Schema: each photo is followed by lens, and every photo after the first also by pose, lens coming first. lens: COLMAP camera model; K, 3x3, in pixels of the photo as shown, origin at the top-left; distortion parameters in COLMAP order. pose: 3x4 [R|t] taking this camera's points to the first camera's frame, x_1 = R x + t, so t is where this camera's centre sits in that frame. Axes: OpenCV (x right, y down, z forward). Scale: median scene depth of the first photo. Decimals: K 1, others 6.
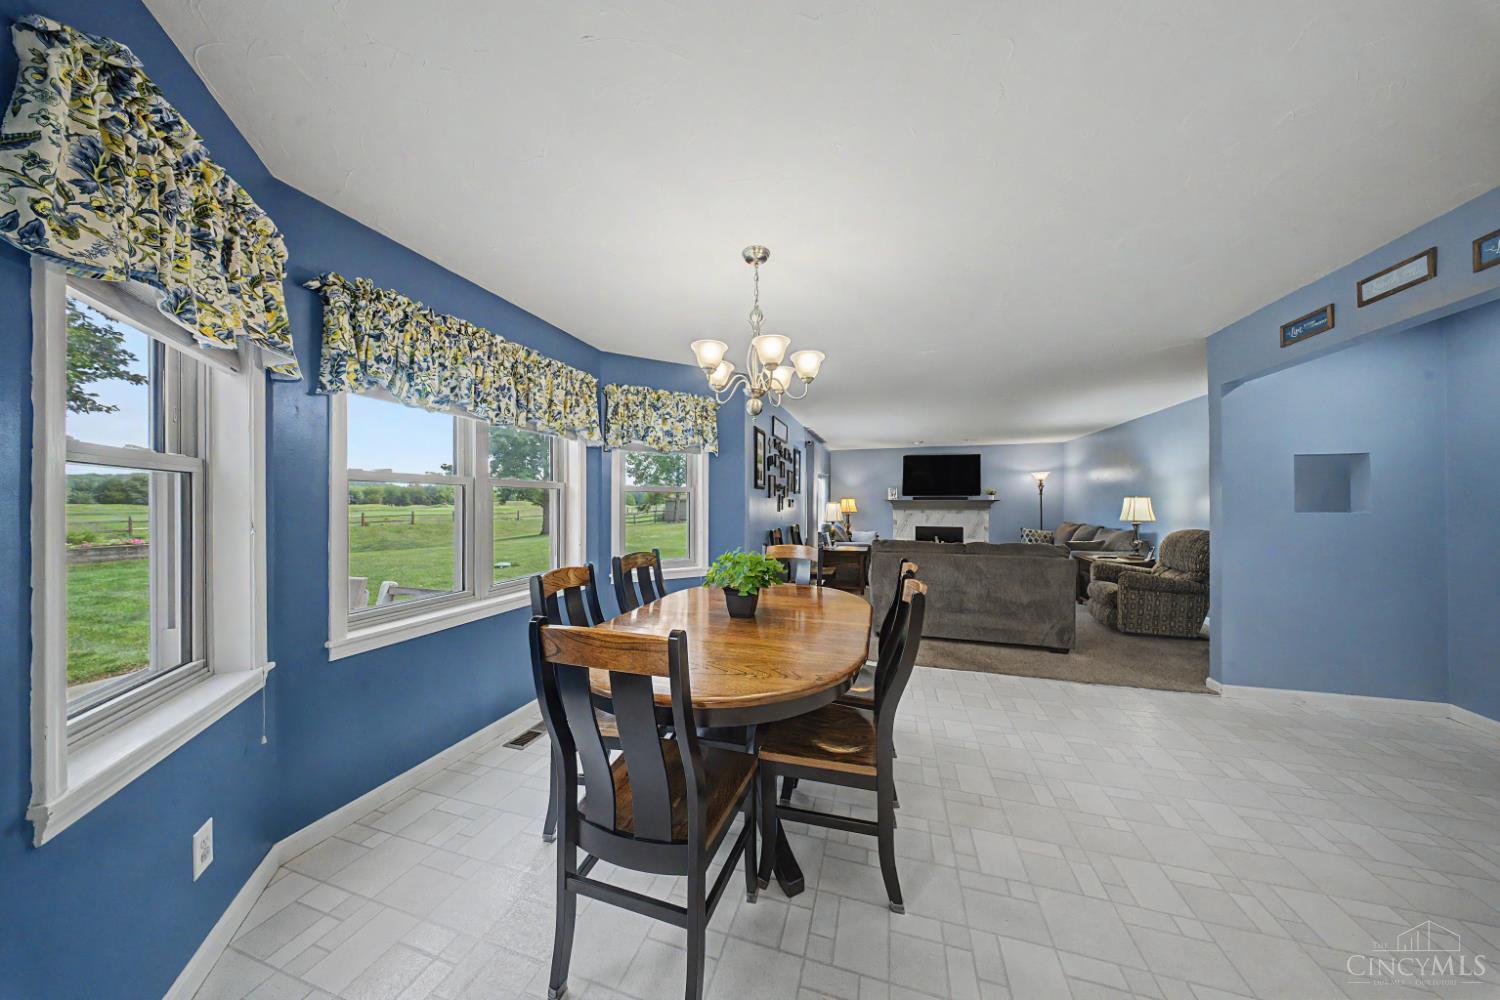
lens RADIAL K [[445.2, 0, 745.4], [0, 445.2, 495.7], [0, 0, 1]] dist [0.000428, 0.000027]
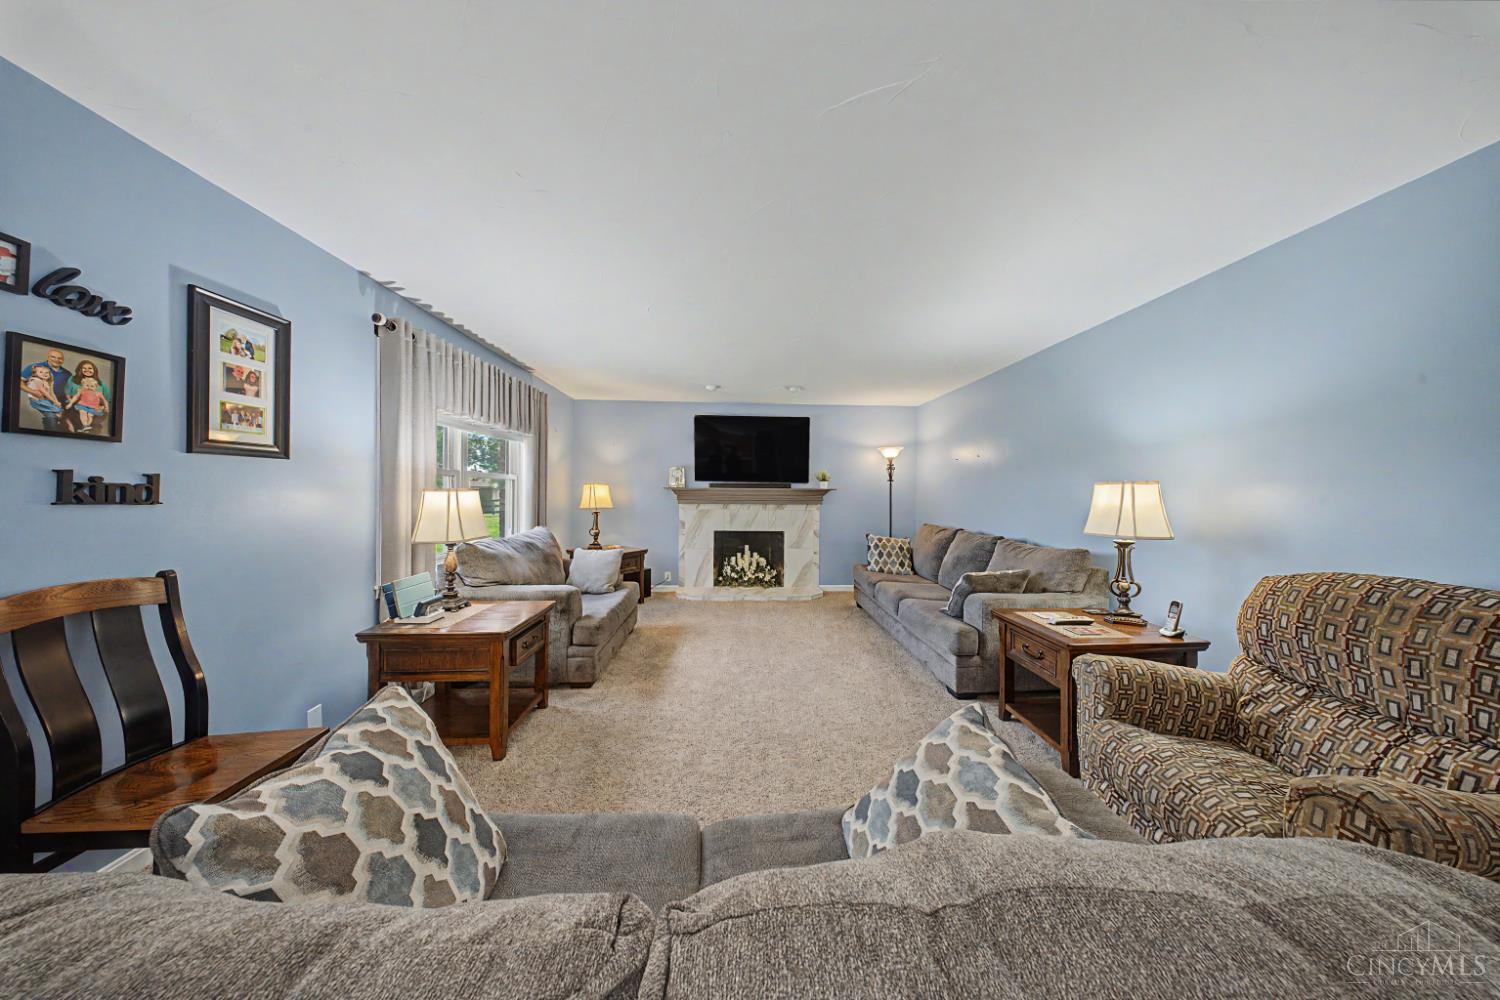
lens RADIAL K [[446.0, 0, 753.0], [0, 446.0, 488.0], [0, 0, 1]] dist [0.006994, -0.000033]
pose [[0.932104, 0.011379, 0.362012, 0.212591], [-0.013958, 0.999892, 0.004510, 0.006276], [-0.361922, -0.009256, 0.932162, 0.414310]]
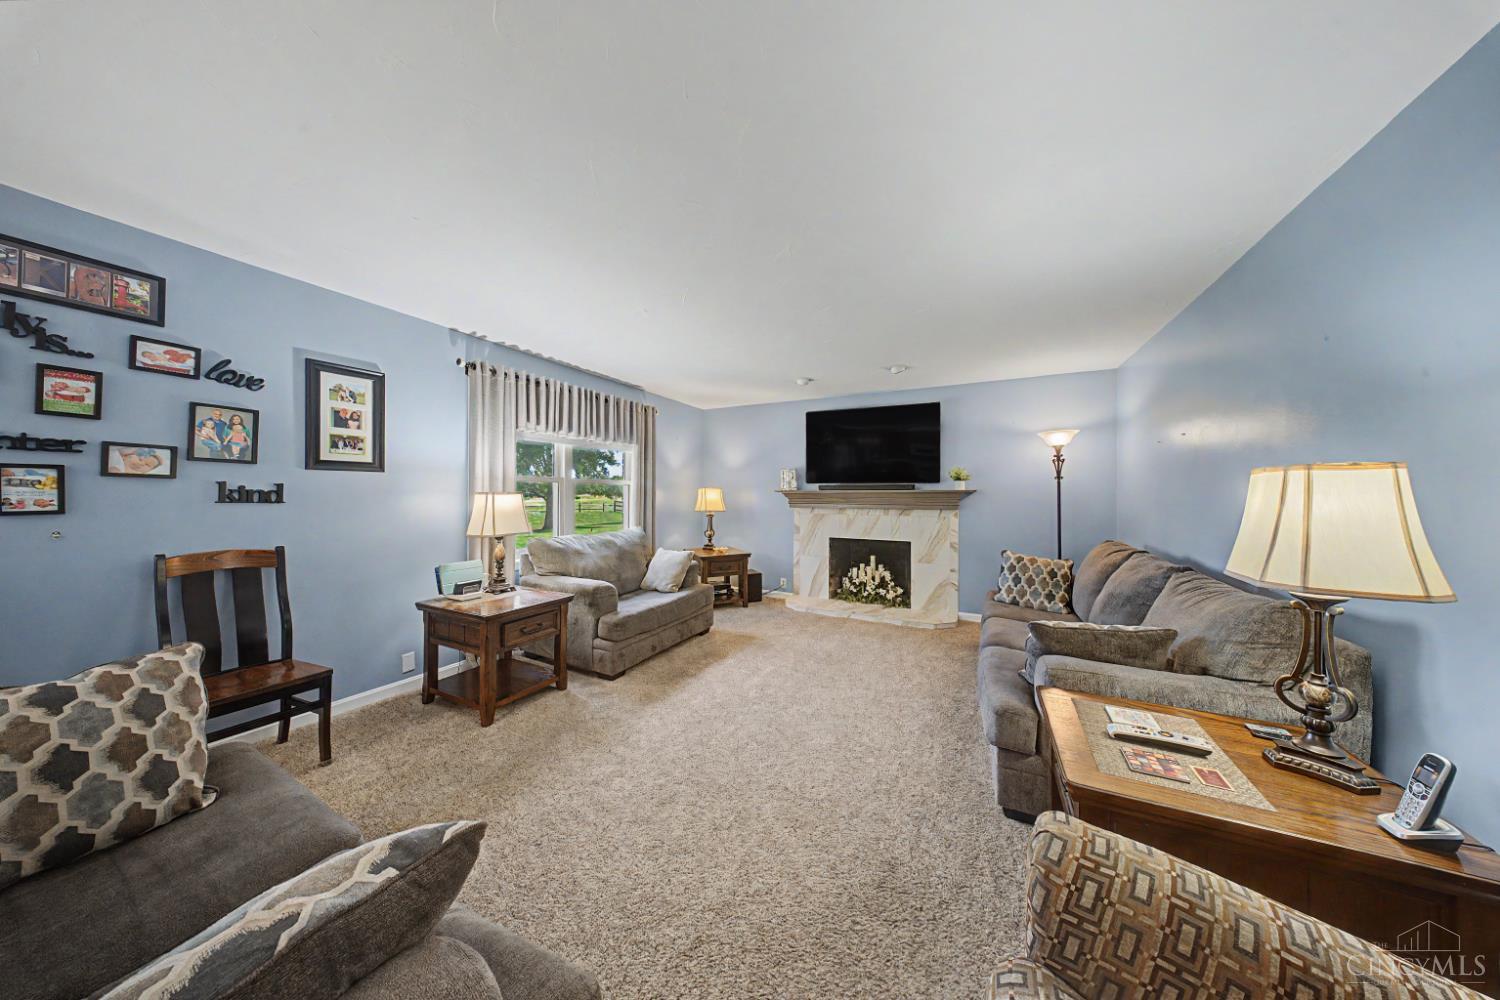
lens RADIAL K [[446.0, 0, 753.0], [0, 446.0, 488.0], [0, 0, 1]] dist [0.006994, -0.000033]
pose [[0.988401, 0.001514, -0.151859, 0.377927], [-0.001730, 0.999998, -0.001294, 0.007326], [0.151857, 0.001541, 0.988401, 0.437140]]
